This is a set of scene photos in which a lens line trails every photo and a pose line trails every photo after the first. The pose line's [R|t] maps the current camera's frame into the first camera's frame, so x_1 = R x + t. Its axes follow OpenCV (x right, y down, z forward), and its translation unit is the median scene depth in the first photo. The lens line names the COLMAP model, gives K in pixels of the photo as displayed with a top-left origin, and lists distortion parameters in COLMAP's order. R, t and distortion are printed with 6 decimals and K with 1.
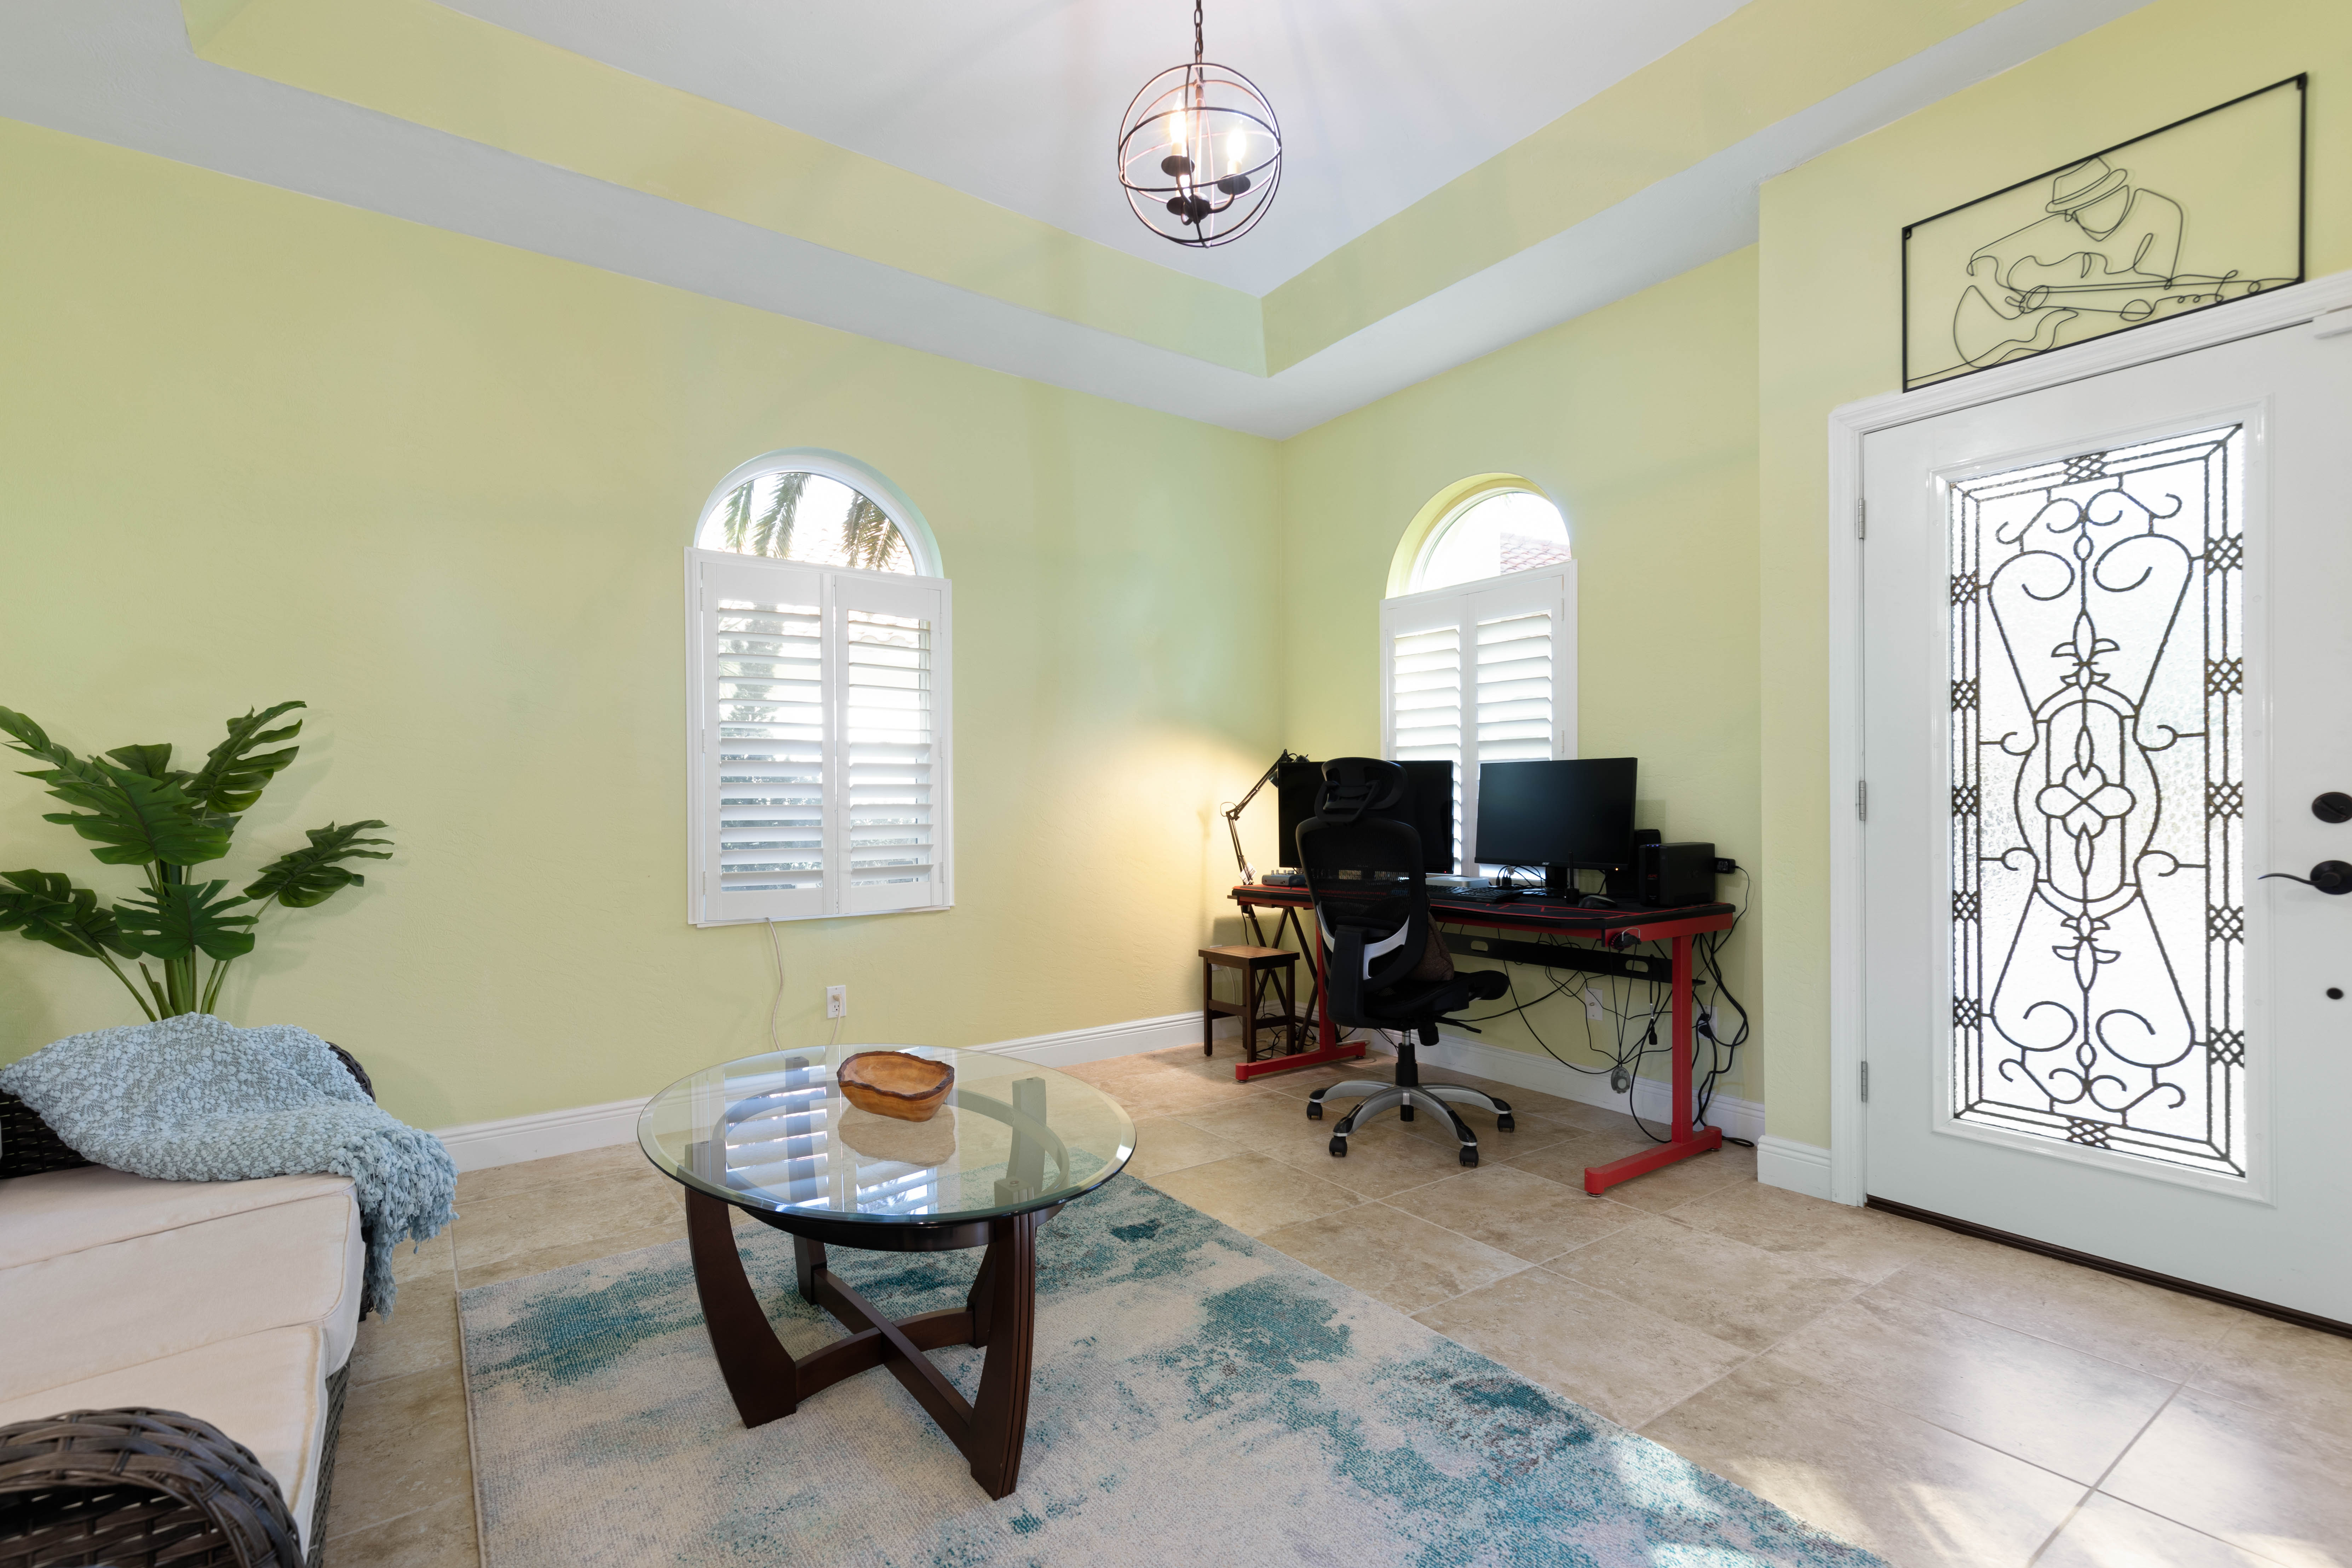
lens RADIAL K [[1083.4, 0, 1171.8], [0, 1083.4, 788.3], [0, 0, 1]] dist [0.011432, -0.000750]
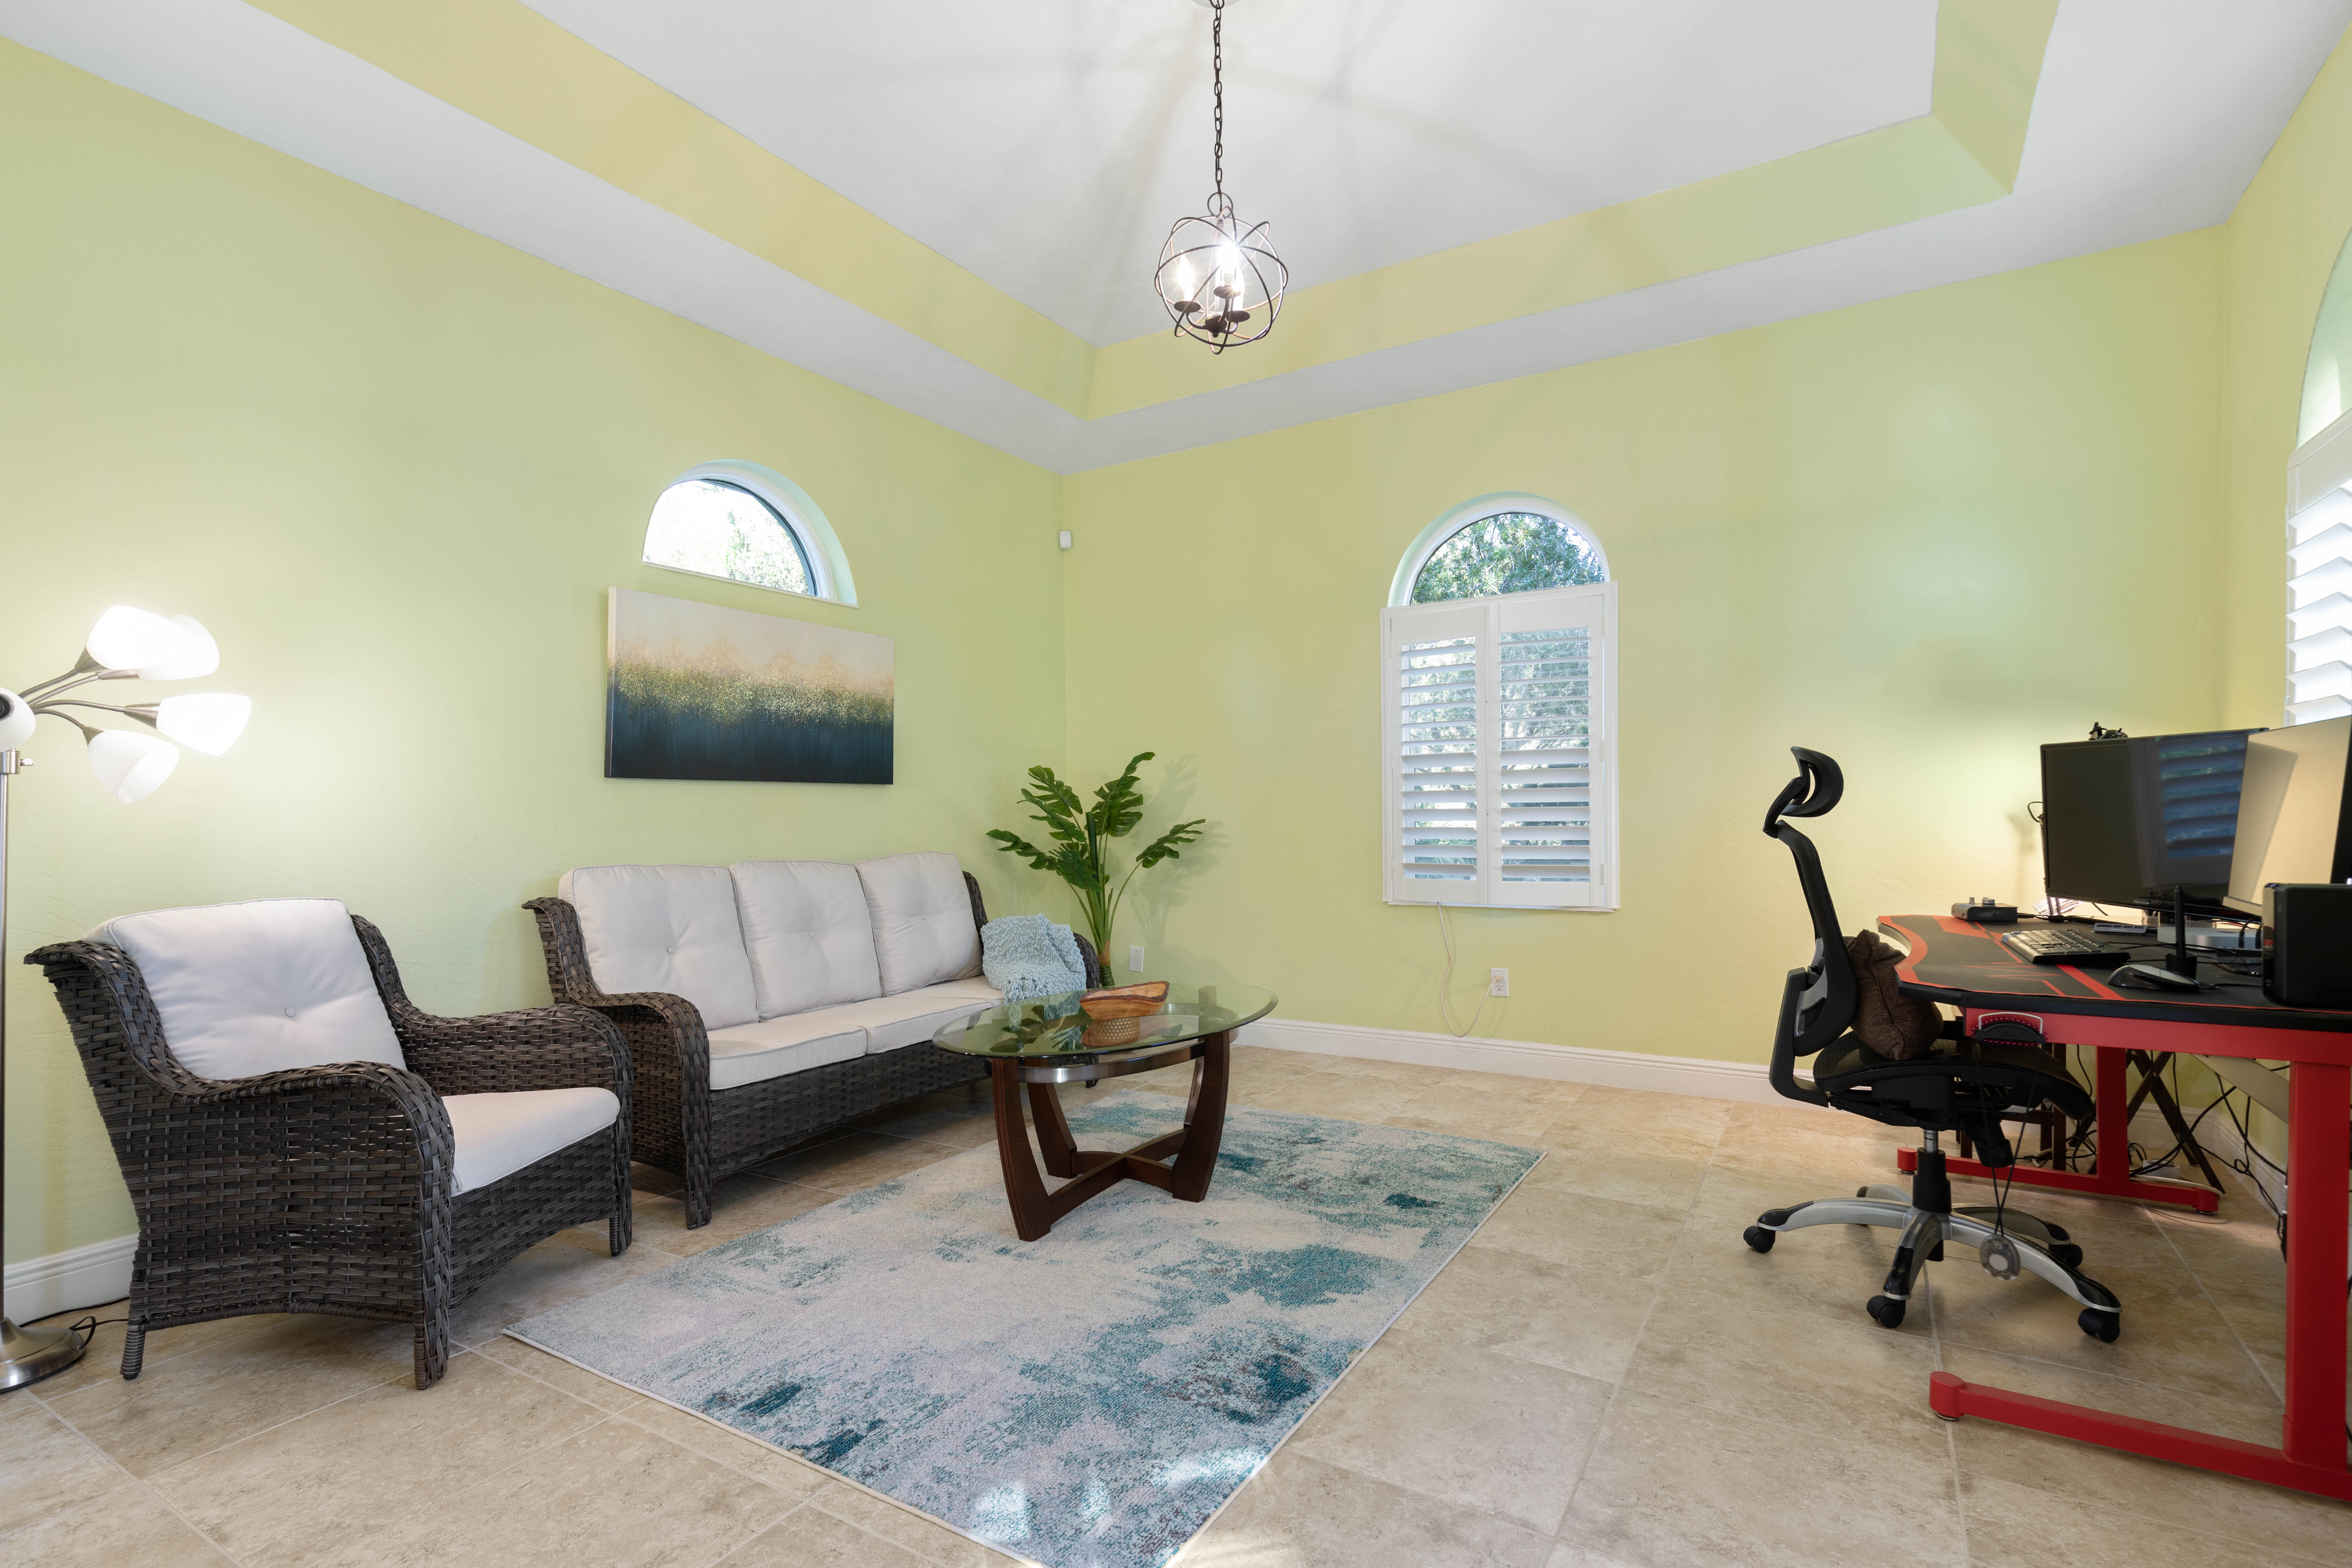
lens RADIAL K [[1083.3, 0, 1157.4], [0, 1083.3, 801.3], [0, 0, 1]] dist [0.011432, -0.000750]
pose [[0.378821, -0.010359, -0.925412, 0.953007], [0.021660, 0.999763, -0.002325, 0.004799], [0.925216, -0.019163, 0.378956, 0.393314]]
